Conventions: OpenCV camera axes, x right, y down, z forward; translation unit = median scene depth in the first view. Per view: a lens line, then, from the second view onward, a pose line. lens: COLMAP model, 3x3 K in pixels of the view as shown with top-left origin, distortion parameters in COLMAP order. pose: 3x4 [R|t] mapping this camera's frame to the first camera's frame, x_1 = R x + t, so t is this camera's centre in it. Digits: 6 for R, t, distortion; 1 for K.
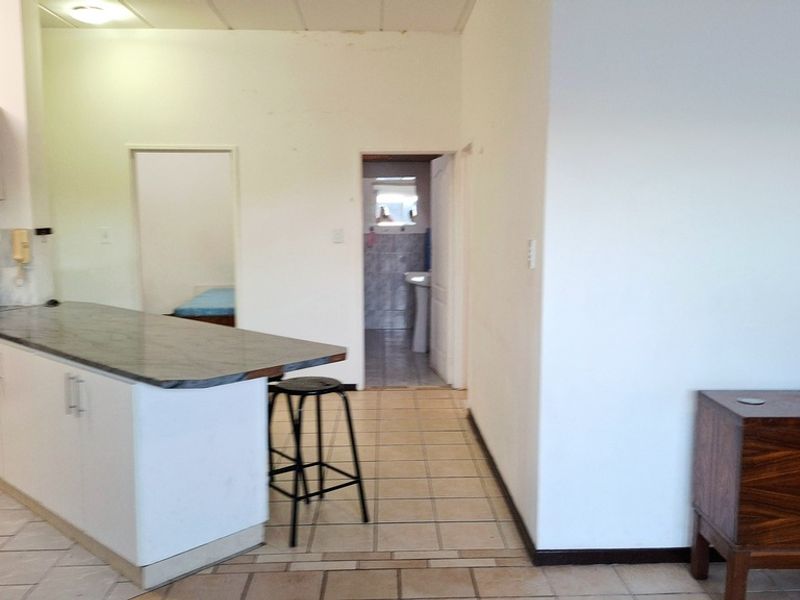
lens RADIAL K [[737.0, 0, 427.3], [0, 737.0, 298.8], [0, 0, 1]] dist [0.018777, -0.012546]
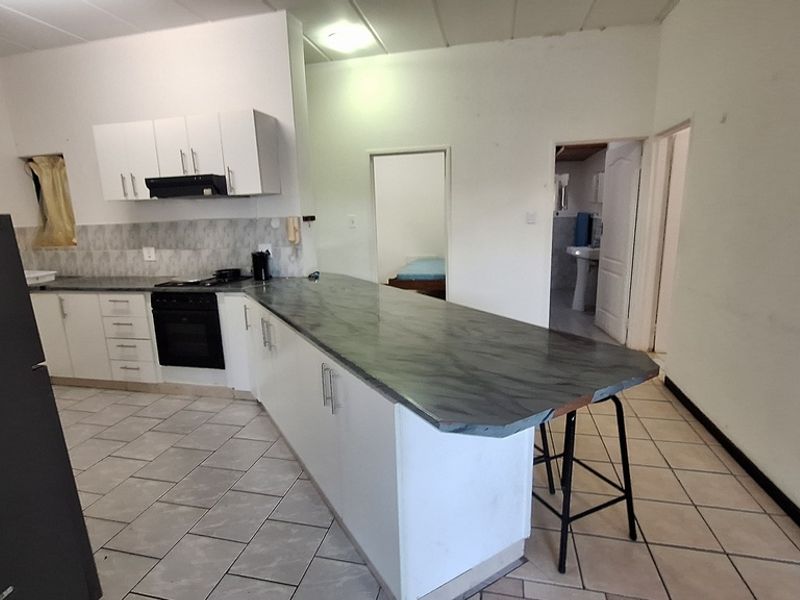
lens RADIAL K [[420.3, 0, 400.3], [0, 420.3, 302.1], [0, 0, 1]] dist [-0.004723, -0.000762]
pose [[0.958831, 0.033093, -0.282044, -0.159380], [-0.004767, 0.994923, 0.100529, -0.021435], [0.283939, -0.095046, 0.954120, 0.341301]]
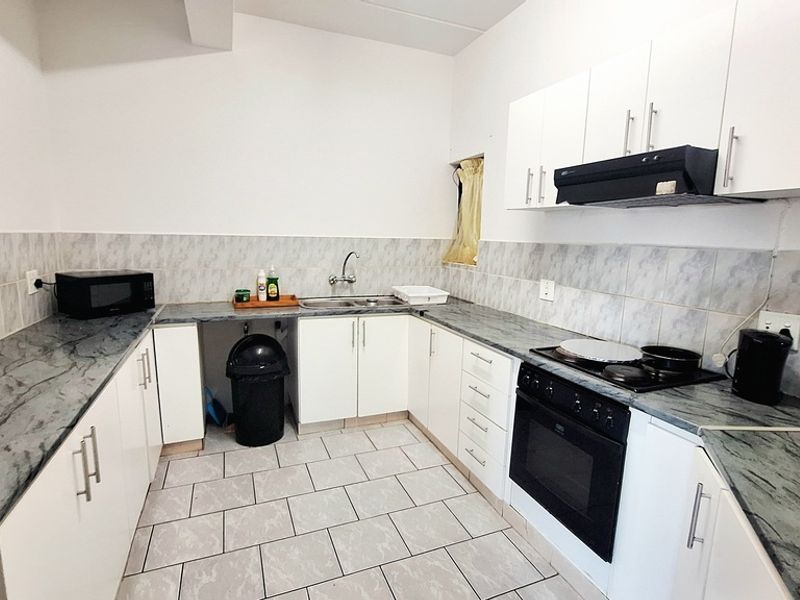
lens RADIAL K [[420.3, 0, 400.3], [0, 420.3, 302.1], [0, 0, 1]] dist [-0.004723, -0.000762]
pose [[0.319313, 0.163245, -0.933483, -0.354915], [-0.130960, 0.983201, 0.127143, -0.050787], [0.938557, 0.081650, 0.335327, 0.566646]]
